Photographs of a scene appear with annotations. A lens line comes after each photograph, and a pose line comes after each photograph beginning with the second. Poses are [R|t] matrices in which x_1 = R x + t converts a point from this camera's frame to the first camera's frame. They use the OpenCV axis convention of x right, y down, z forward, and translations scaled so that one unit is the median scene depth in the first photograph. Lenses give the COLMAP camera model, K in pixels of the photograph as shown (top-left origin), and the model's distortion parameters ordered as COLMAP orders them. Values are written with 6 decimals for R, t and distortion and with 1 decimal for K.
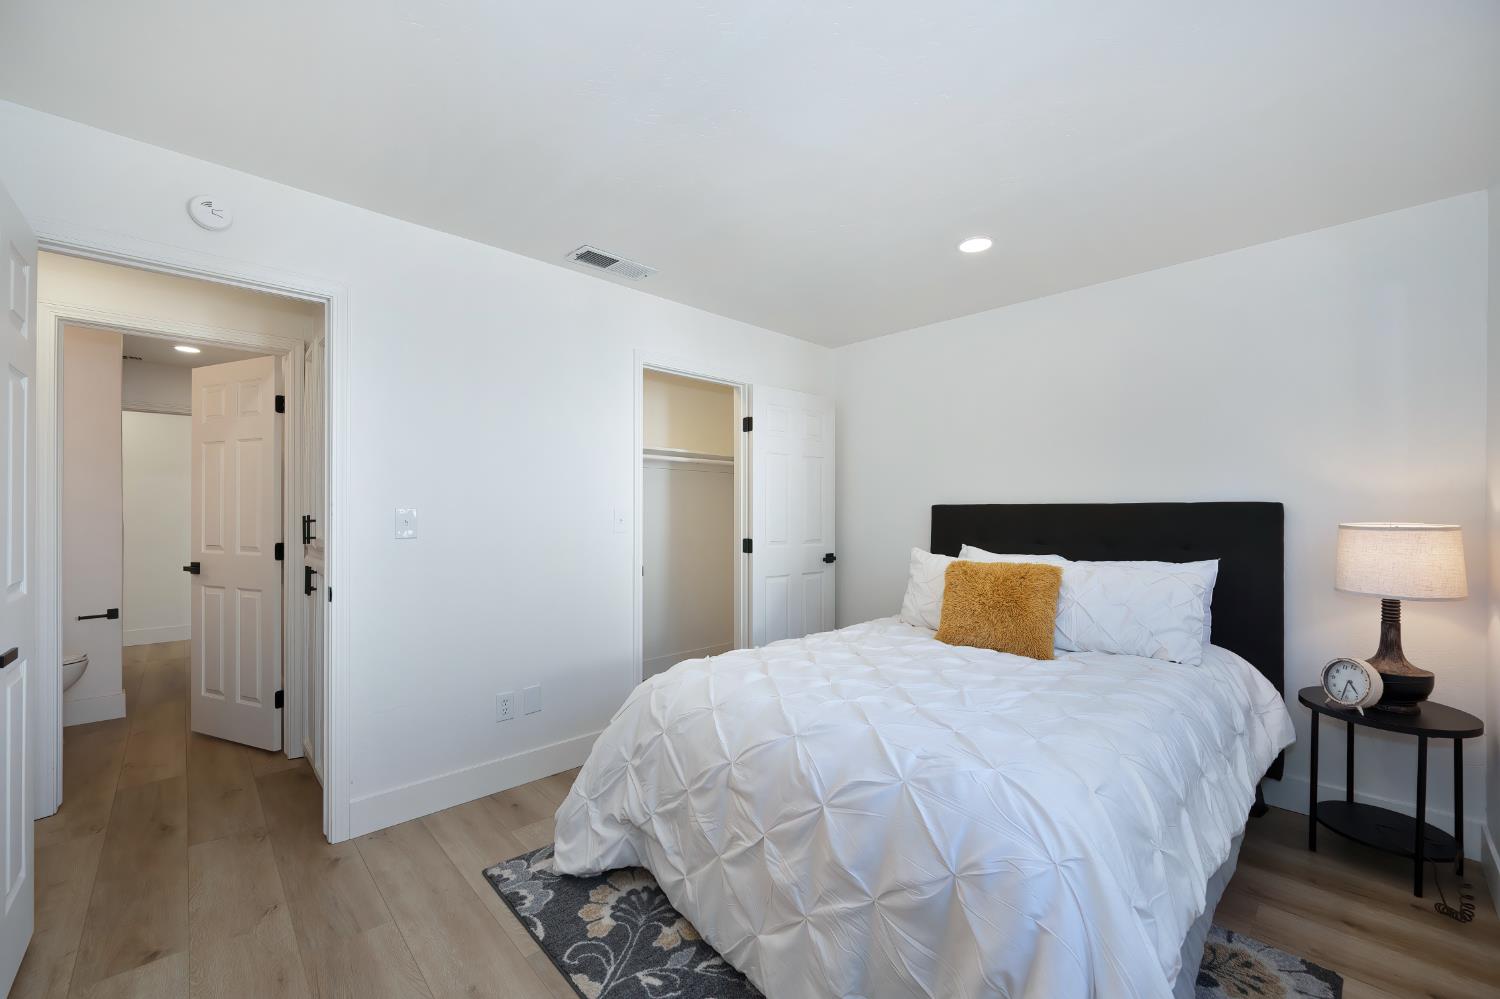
lens RADIAL K [[597.6, 0, 751.6], [0, 597.6, 505.8], [0, 0, 1]] dist [0.001923, 0.000057]
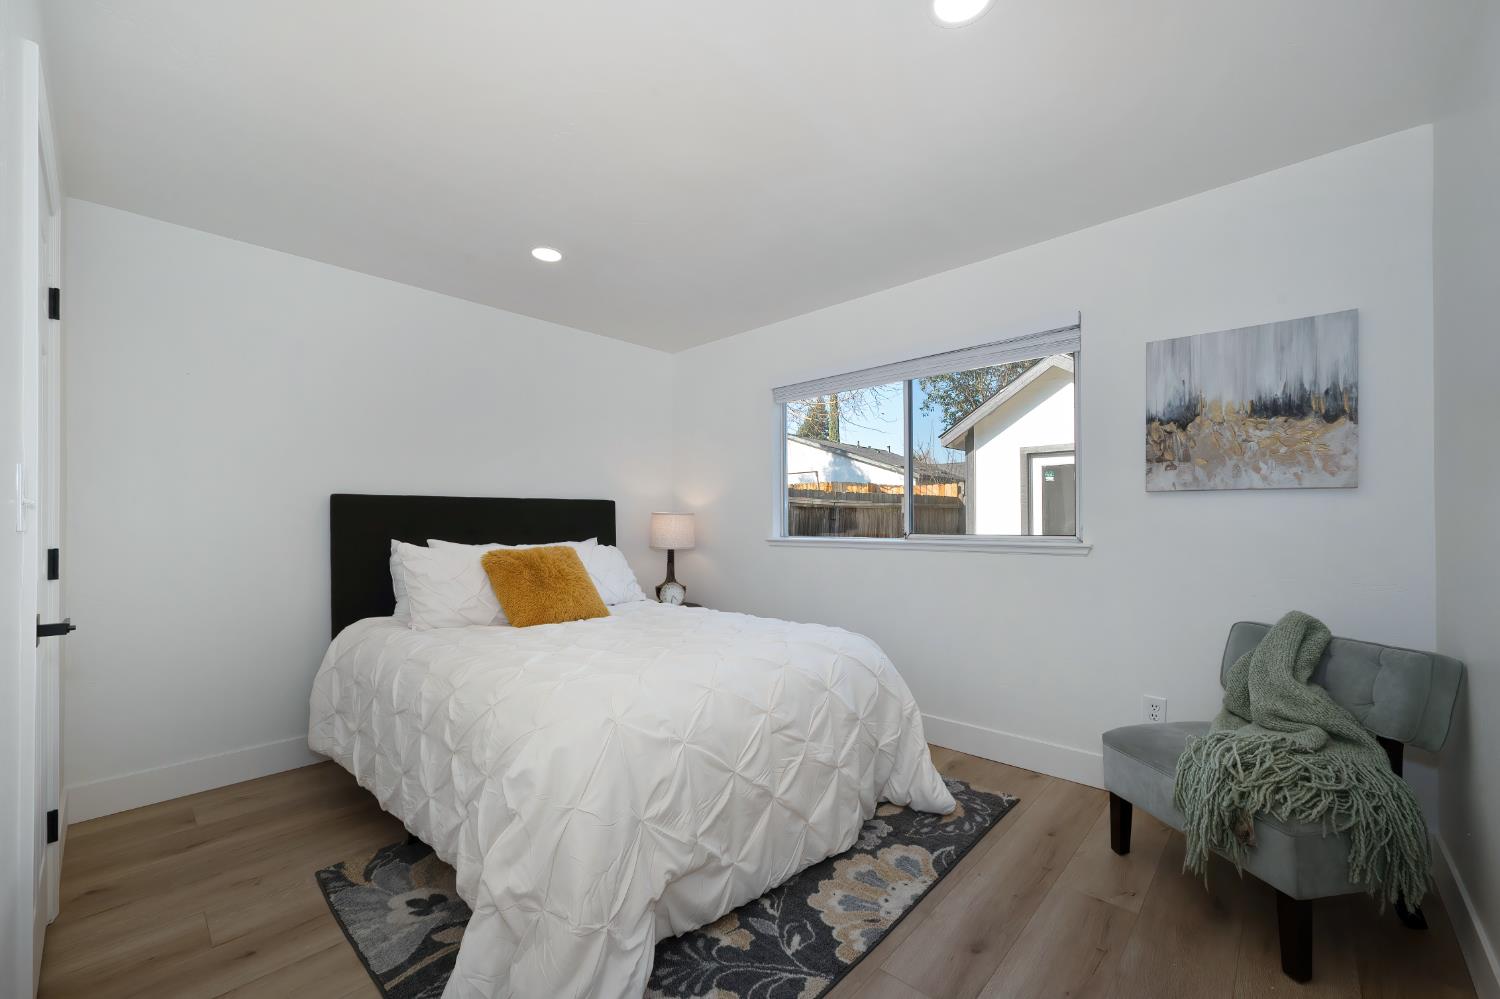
lens RADIAL K [[597.6, 0, 751.3], [0, 597.6, 510.6], [0, 0, 1]] dist [0.001923, 0.000057]
pose [[-0.065372, 0.014690, 0.997753, -1.113239], [-0.001763, 0.999888, -0.014837, 0.069602], [-0.997859, -0.002729, -0.065339, 1.070274]]
